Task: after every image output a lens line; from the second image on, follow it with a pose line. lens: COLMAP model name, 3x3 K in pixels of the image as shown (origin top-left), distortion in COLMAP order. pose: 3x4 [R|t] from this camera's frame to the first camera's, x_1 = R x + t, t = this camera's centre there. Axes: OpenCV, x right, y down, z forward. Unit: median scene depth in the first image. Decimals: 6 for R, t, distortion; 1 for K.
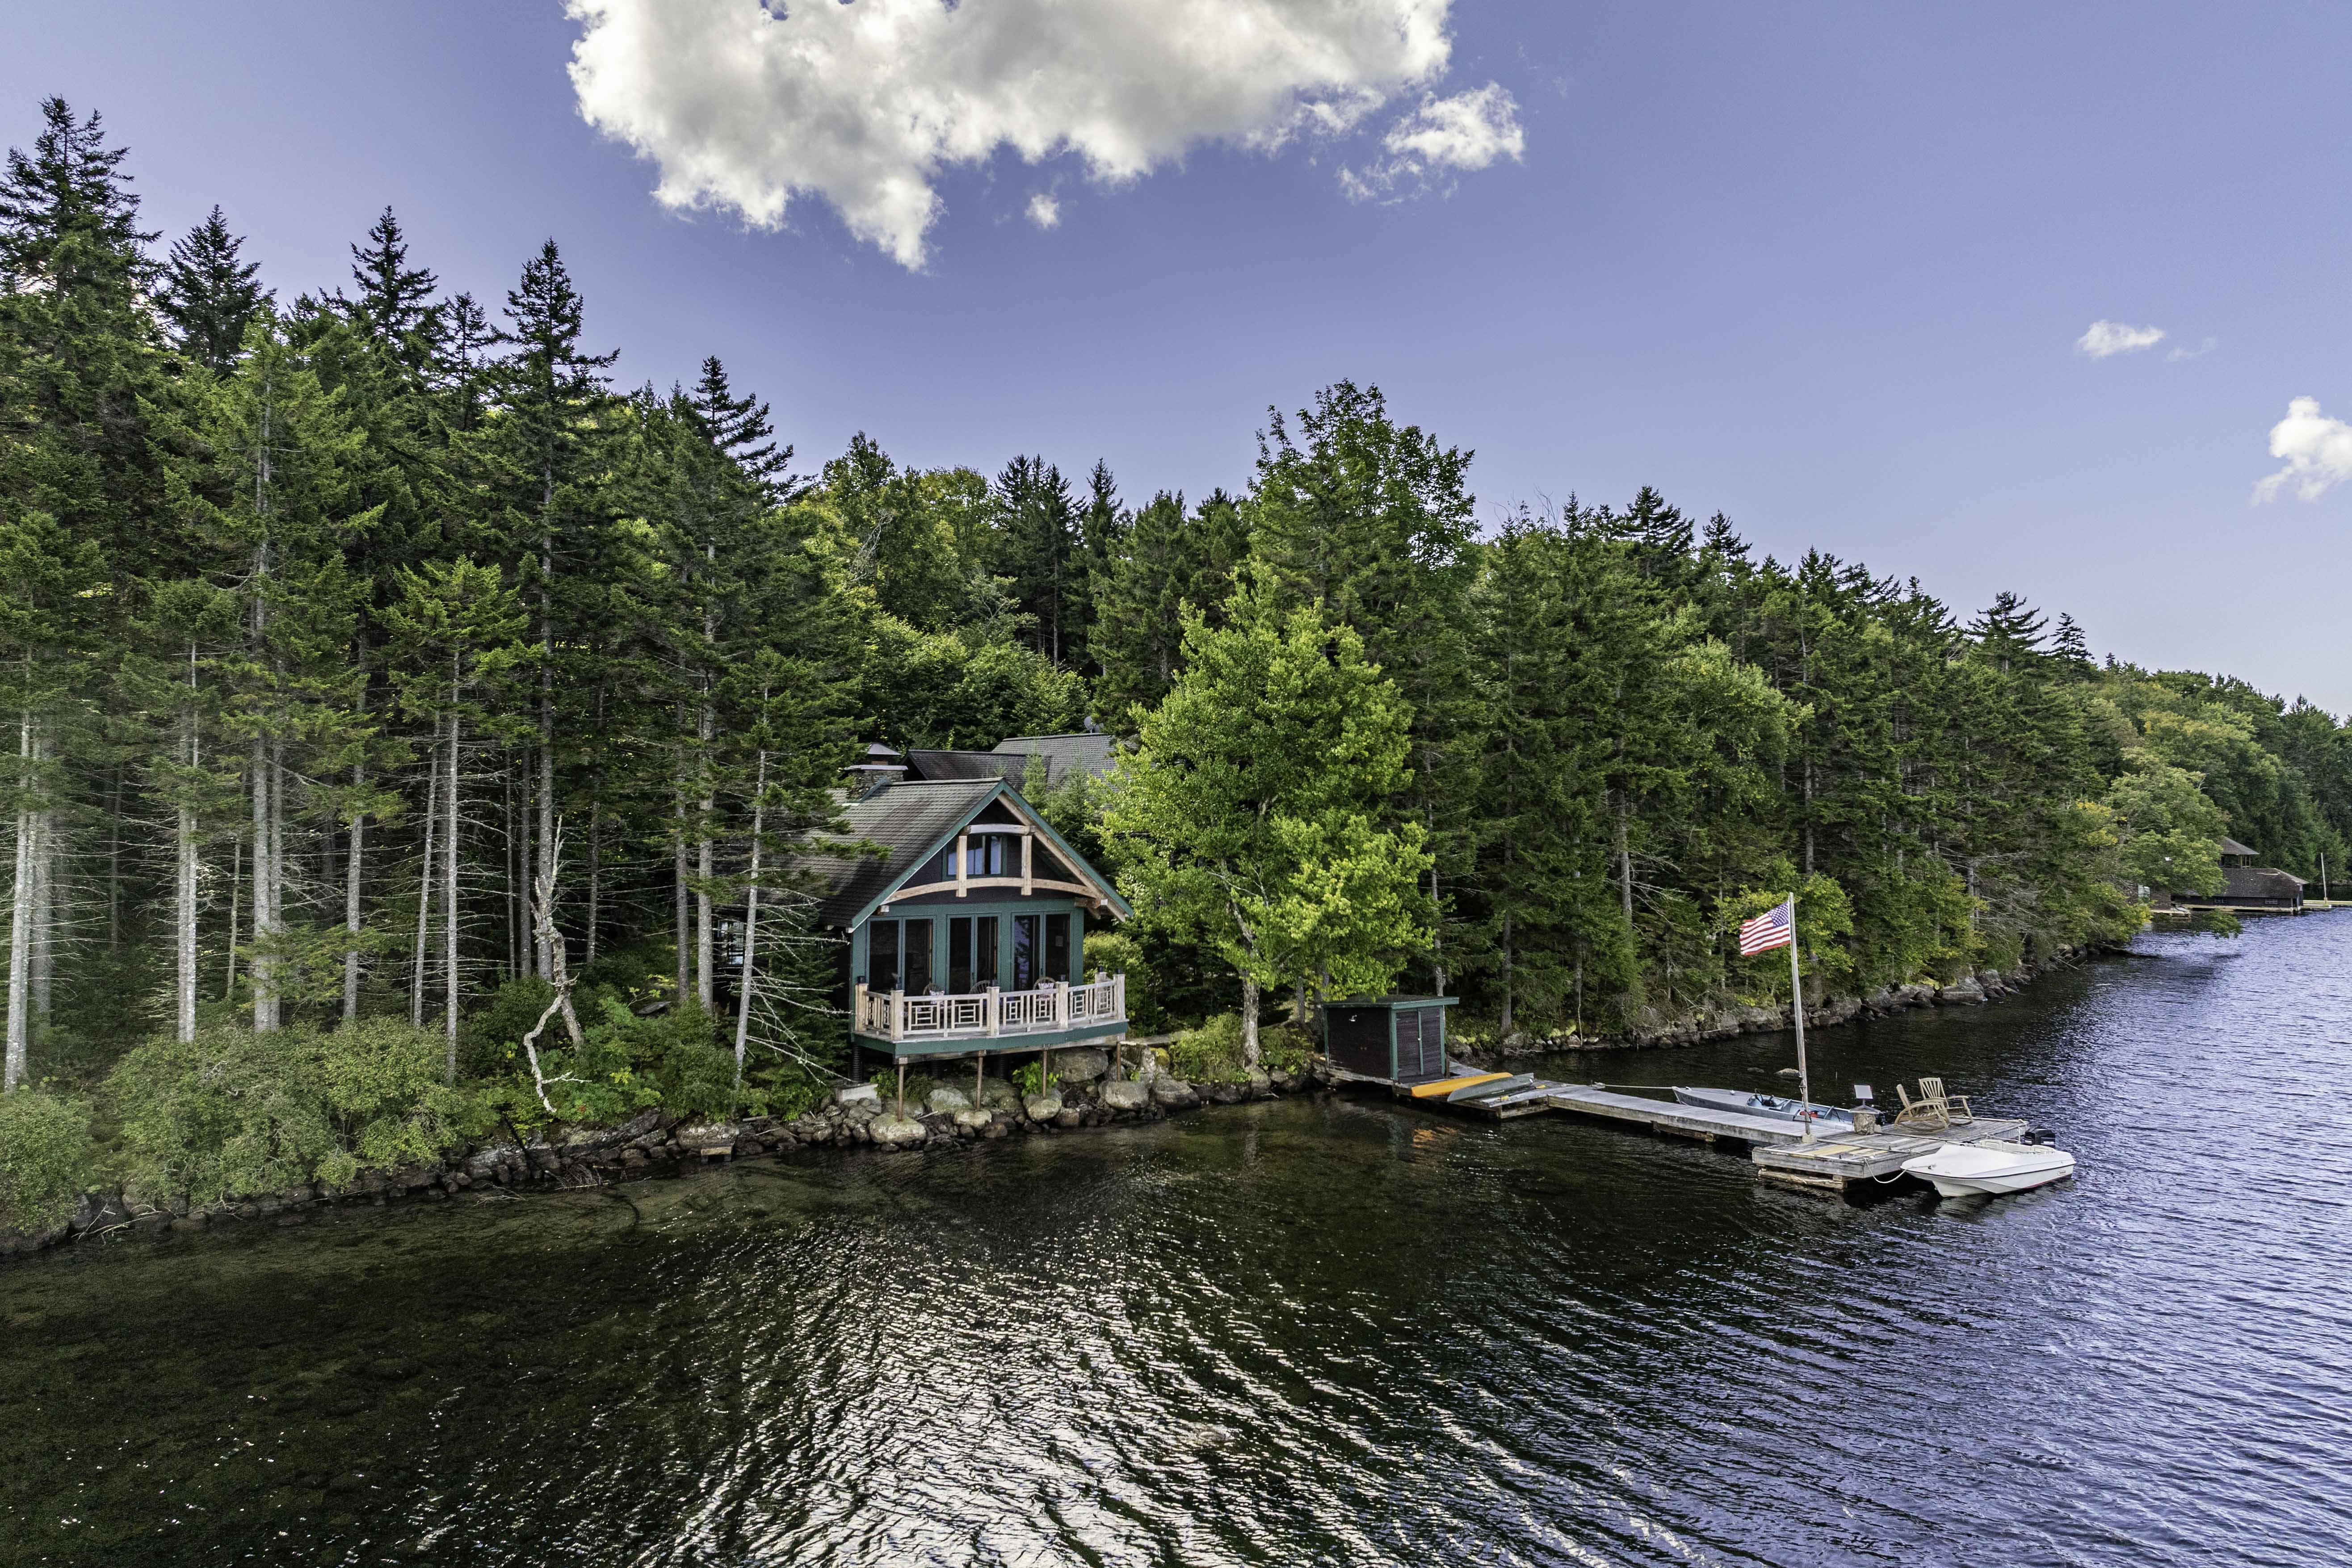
lens RADIAL K [[1586.4, 0, 1190.7], [0, 1586.4, 790.0], [0, 0, 1]] dist [0.047974, -0.090388]
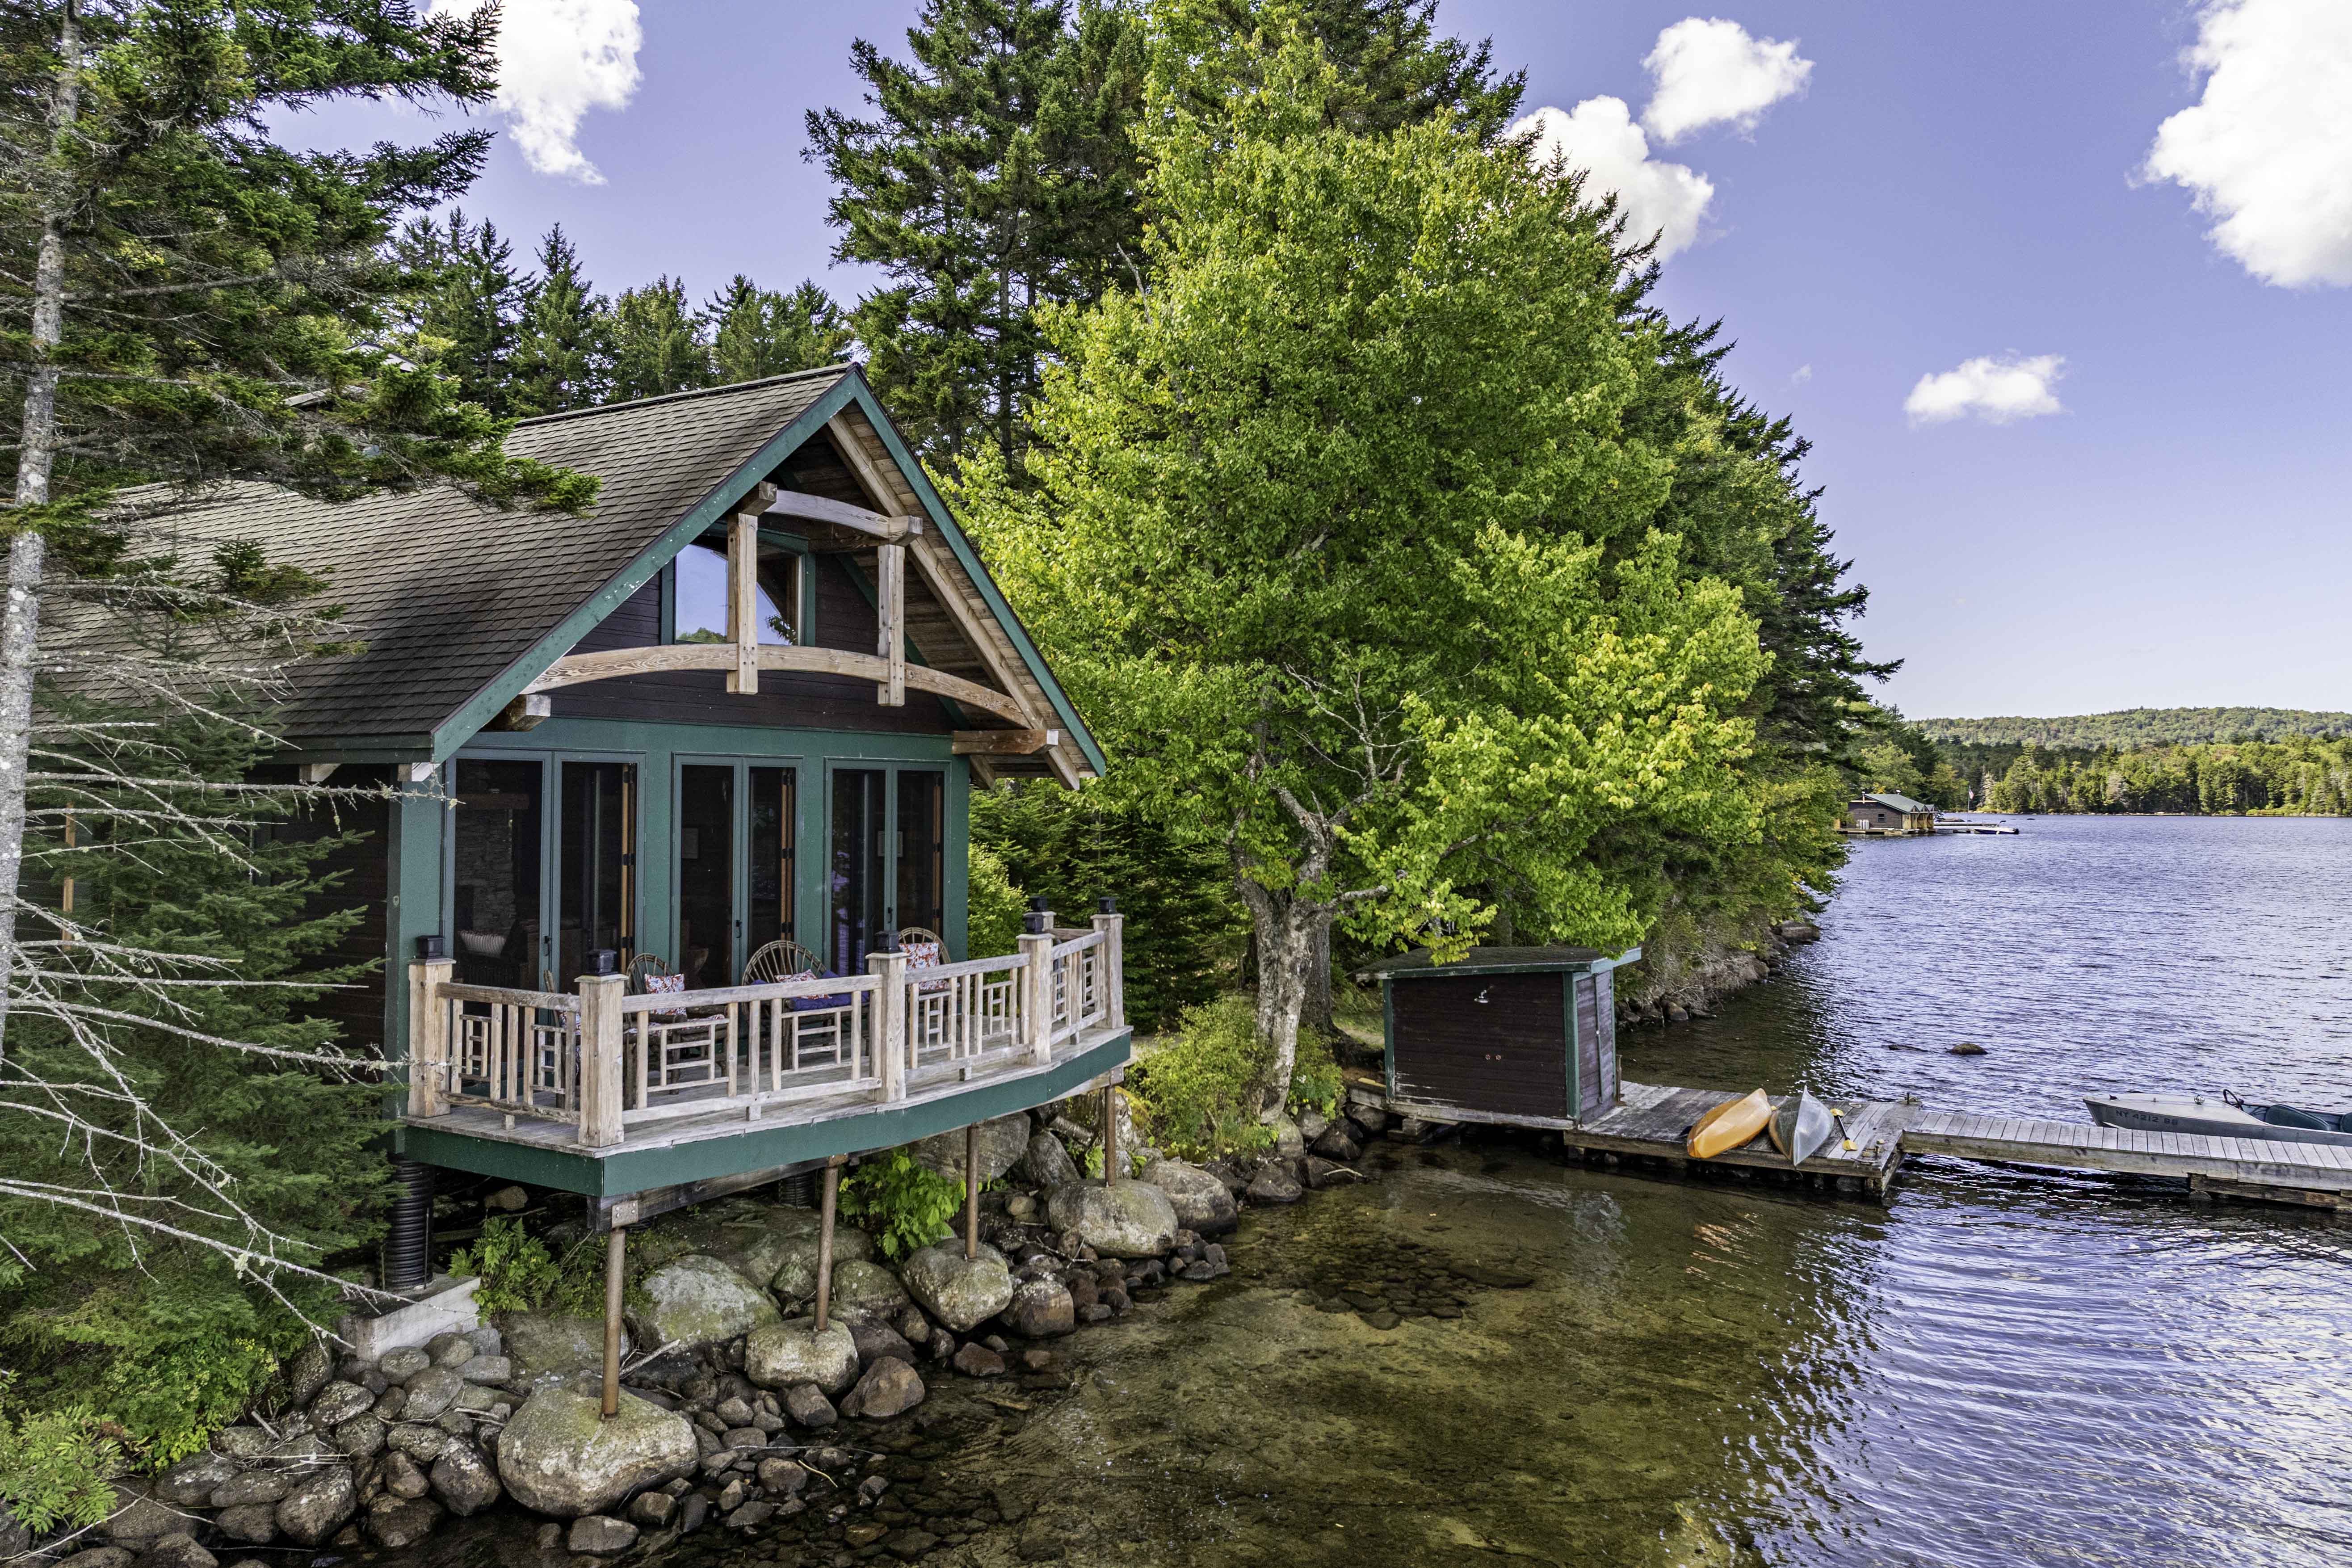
lens RADIAL K [[1648.6, 0, 1235.2], [0, 1648.6, 759.1], [0, 0, 1]] dist [0.018427, -0.045415]
pose [[0.922791, 0.007911, 0.385219, -0.185947], [-0.009270, 0.999956, 0.001671, 0.080646], [-0.385188, -0.005113, 0.922824, 0.643519]]
